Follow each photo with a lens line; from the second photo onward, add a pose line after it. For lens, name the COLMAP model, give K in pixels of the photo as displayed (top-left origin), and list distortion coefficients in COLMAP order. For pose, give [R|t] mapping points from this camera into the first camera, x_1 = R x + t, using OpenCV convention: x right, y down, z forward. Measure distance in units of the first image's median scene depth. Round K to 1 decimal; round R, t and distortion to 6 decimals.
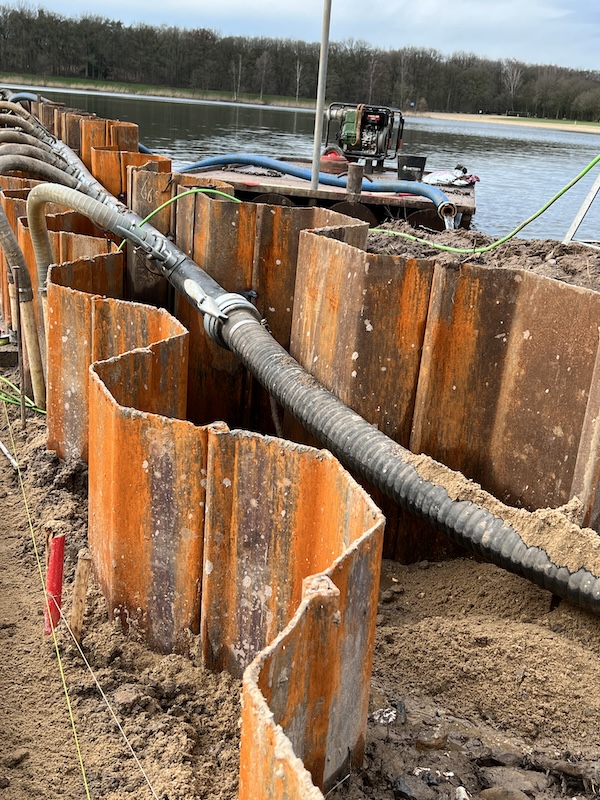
lens RADIAL K [[919.8, 0, 300.0], [0, 919.8, 400.0], [0, 0, 1]] dist [0.002189, 0.001800]
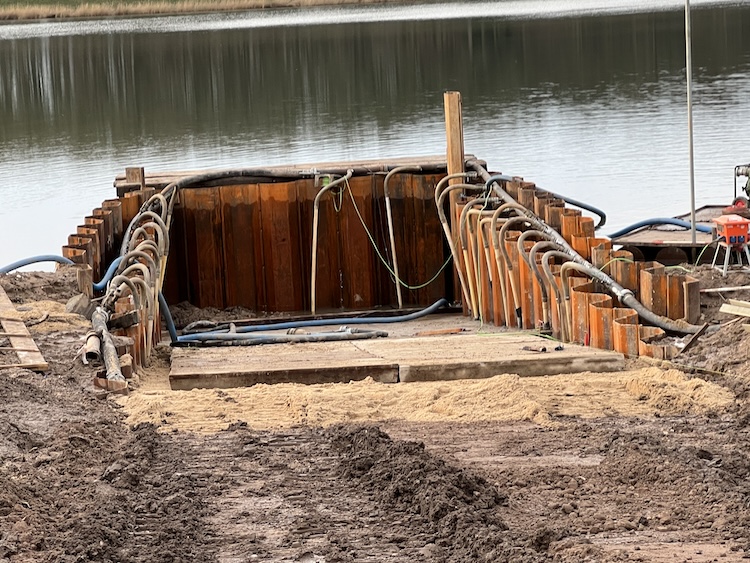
lens RADIAL K [[2251.3, 0, 375.0], [0, 2251.3, 281.5], [0, 0, 1]] dist [-0.032512, -0.204631]
pose [[0.960134, -0.093211, -0.263542, 1.091506], [0.046496, 0.982888, -0.178240, 1.148003], [0.275646, 0.158881, 0.948038, -6.343784]]
